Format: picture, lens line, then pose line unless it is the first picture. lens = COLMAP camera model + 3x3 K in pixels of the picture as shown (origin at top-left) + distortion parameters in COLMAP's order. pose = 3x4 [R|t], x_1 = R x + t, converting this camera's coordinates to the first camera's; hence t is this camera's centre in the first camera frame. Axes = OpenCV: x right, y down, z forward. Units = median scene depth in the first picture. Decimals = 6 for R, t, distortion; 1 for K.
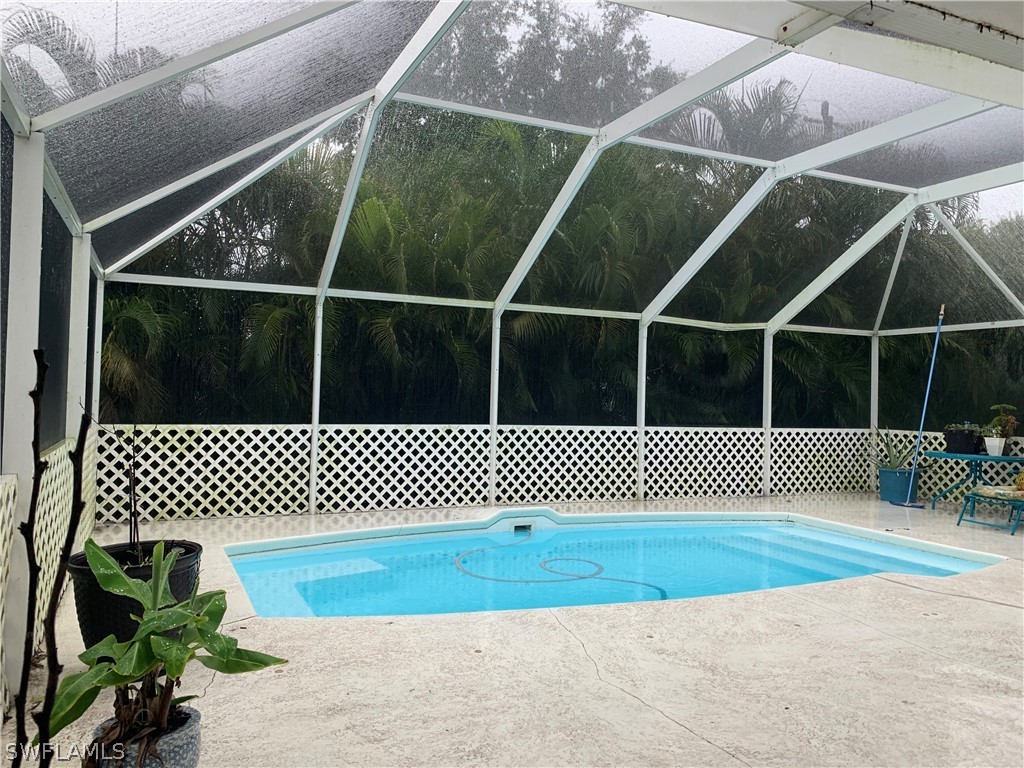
lens RADIAL K [[777.3, 0, 512.0], [0, 777.3, 384.0], [0, 0, 1]] dist [0.229927, -0.388441]
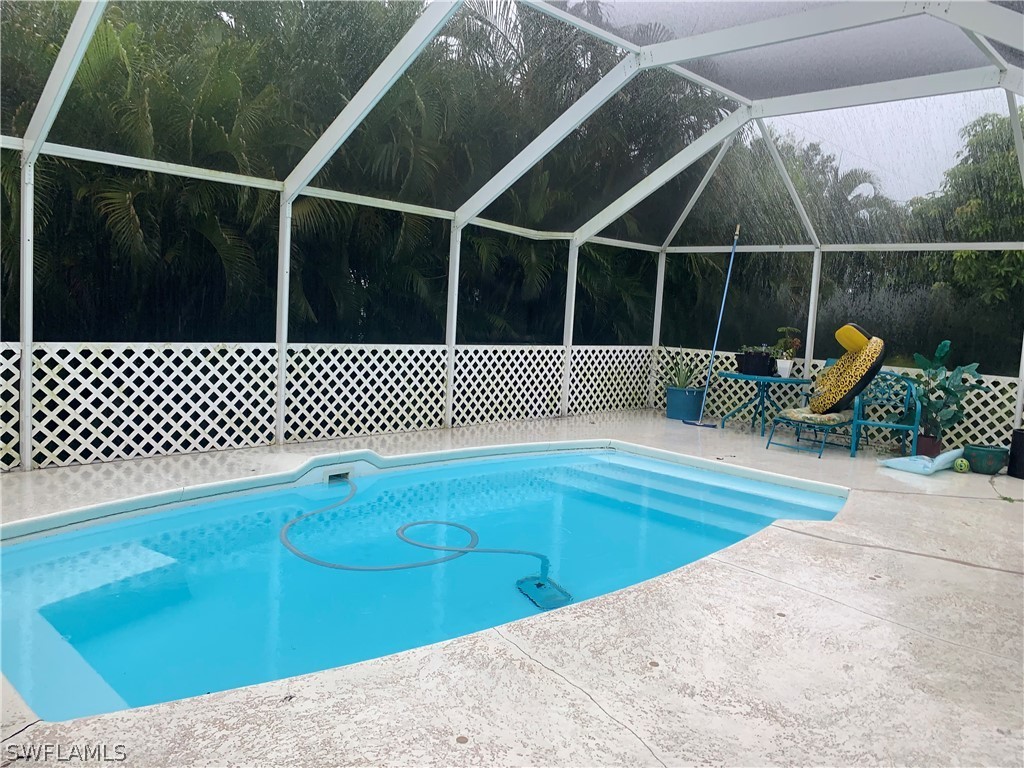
lens RADIAL K [[794.1, 0, 514.6], [0, 794.1, 374.7], [0, 0, 1]] dist [0.113989, -0.157500]
pose [[0.932510, -0.004007, 0.361122, -0.096268], [-0.037847, 0.993348, 0.108754, -0.012648], [-0.359155, -0.115082, 0.926155, 0.165702]]
